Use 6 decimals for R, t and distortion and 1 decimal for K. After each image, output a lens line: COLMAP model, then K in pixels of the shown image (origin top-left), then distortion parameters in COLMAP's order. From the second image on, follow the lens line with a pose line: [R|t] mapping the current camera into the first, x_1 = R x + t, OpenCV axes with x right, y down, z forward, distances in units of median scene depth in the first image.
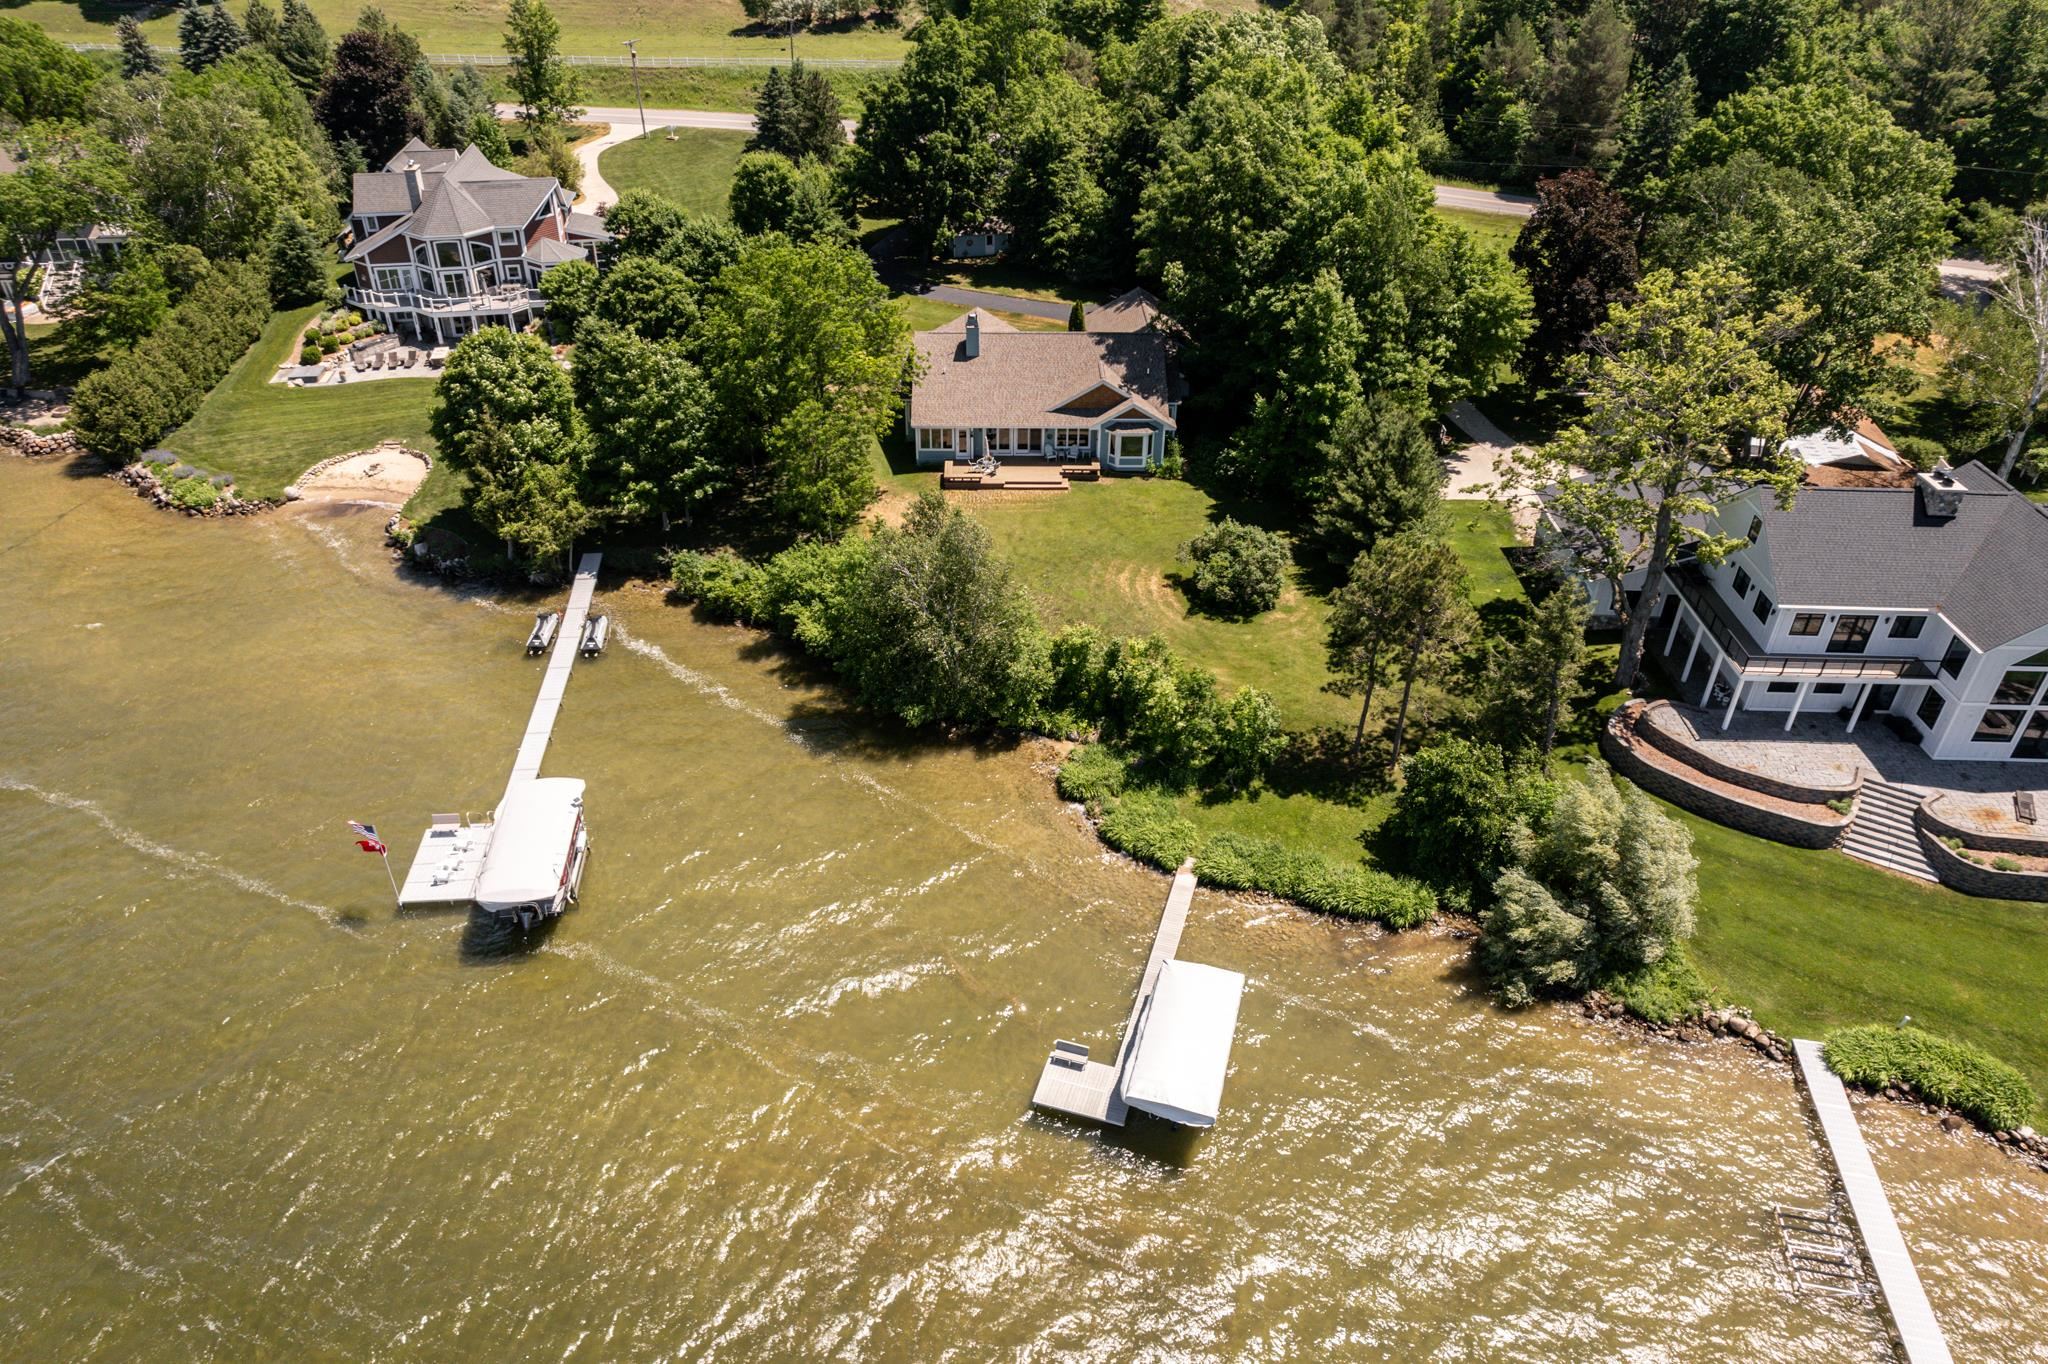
lens RADIAL K [[1331.7, 0, 1001.0], [0, 1331.7, 685.2], [0, 0, 1]] dist [-0.066799, 0.055056]
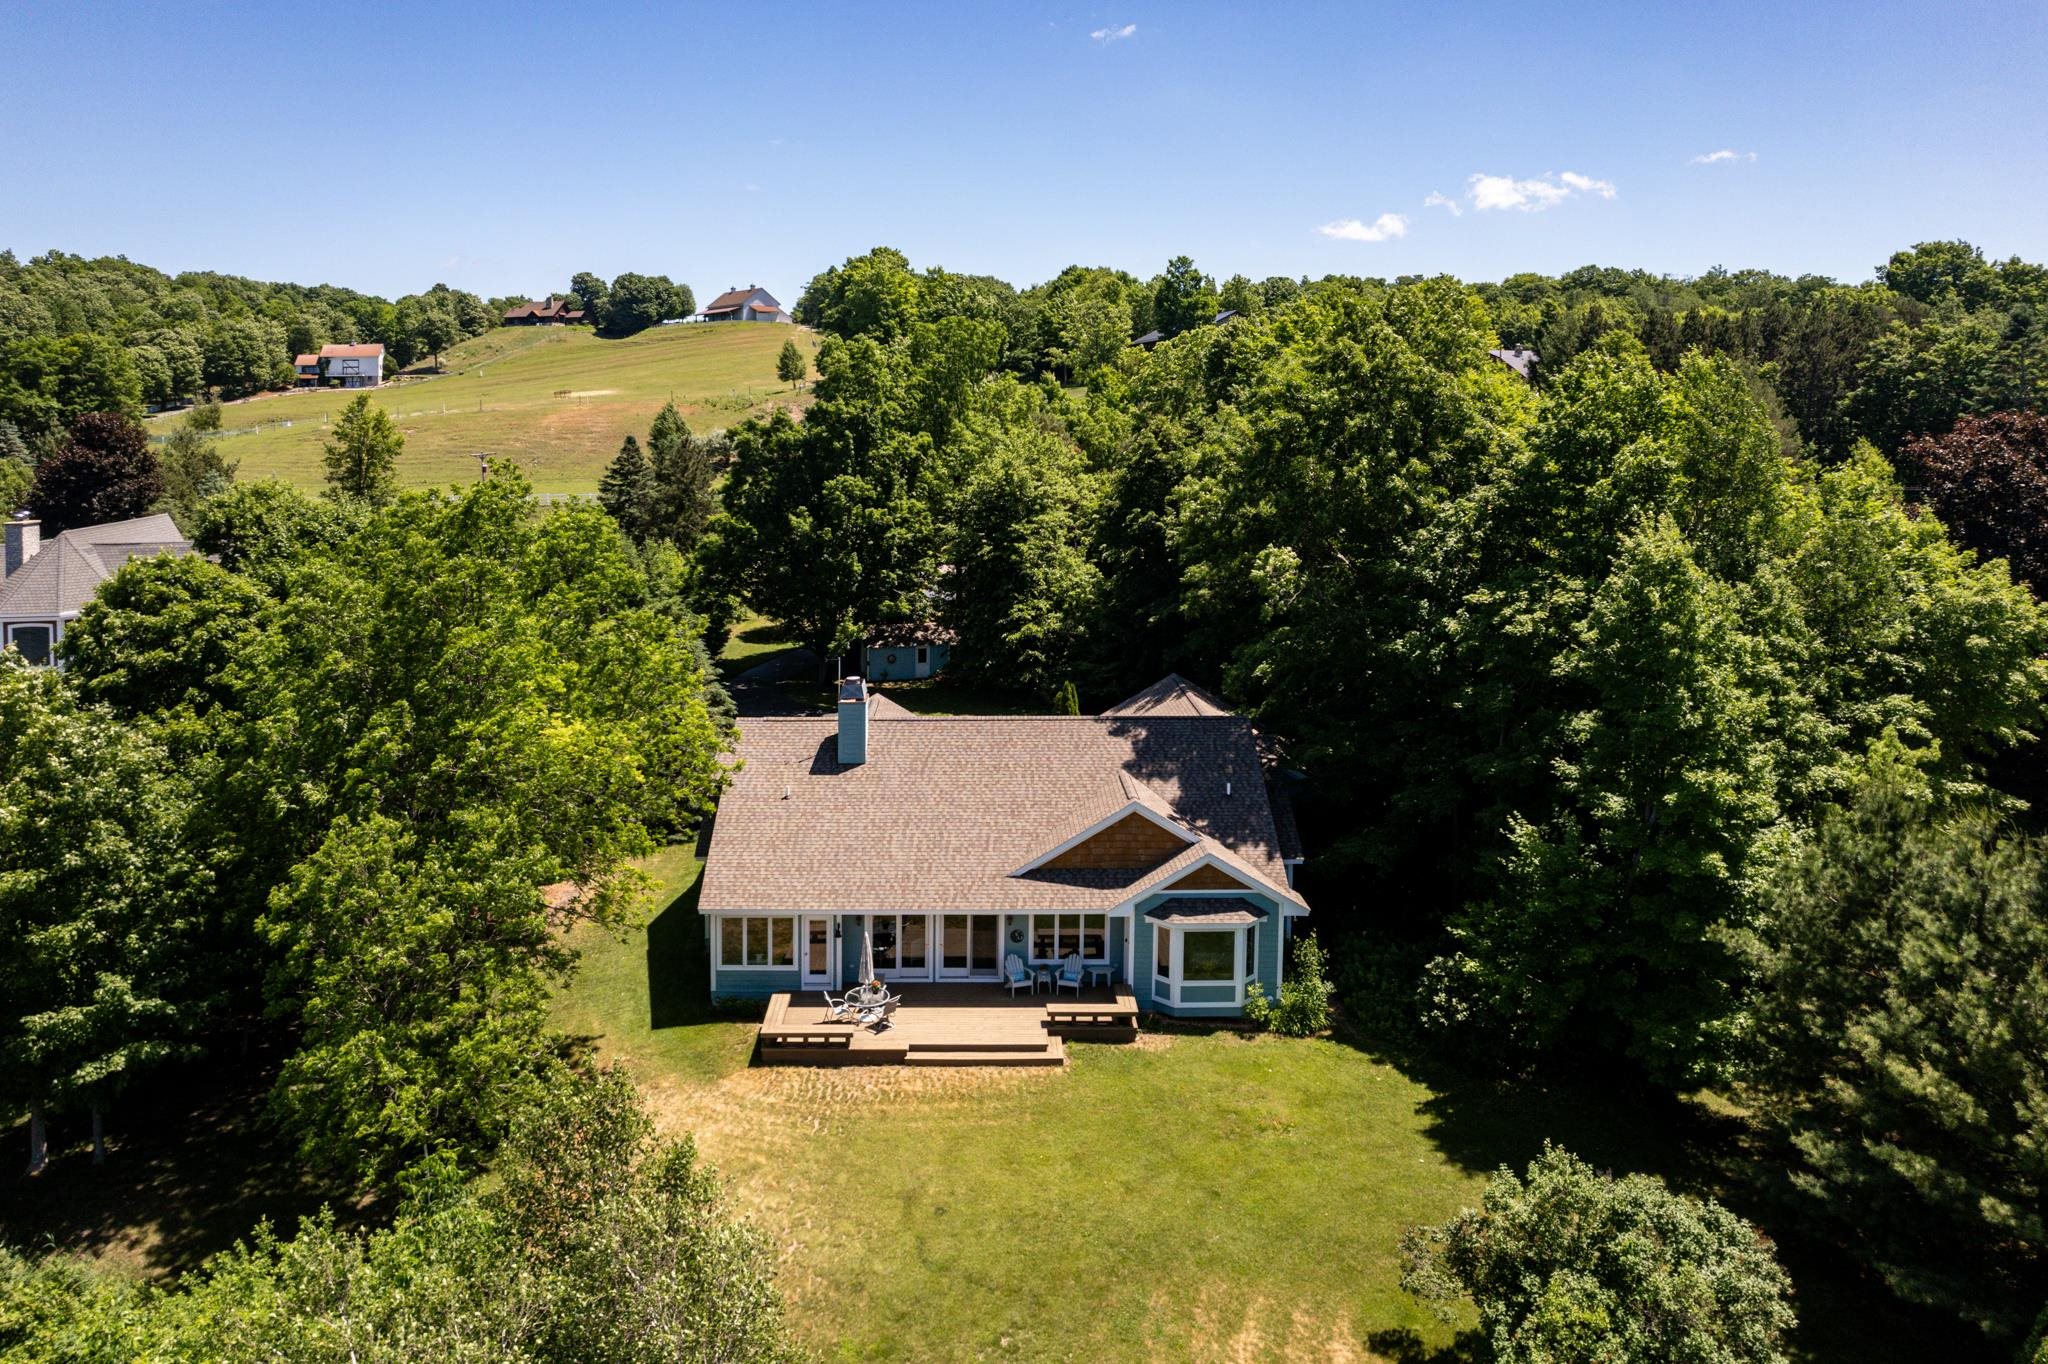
lens RADIAL K [[952.4, 0, 1015.6], [0, 952.4, 681.6], [0, 0, 1]] dist [-0.022436, 0.000053]
pose [[0.999486, 0.006748, 0.031334, 0.026006], [0.009867, 0.865338, -0.501092, -0.102971], [-0.030495, 0.501144, 0.864826, 0.688563]]
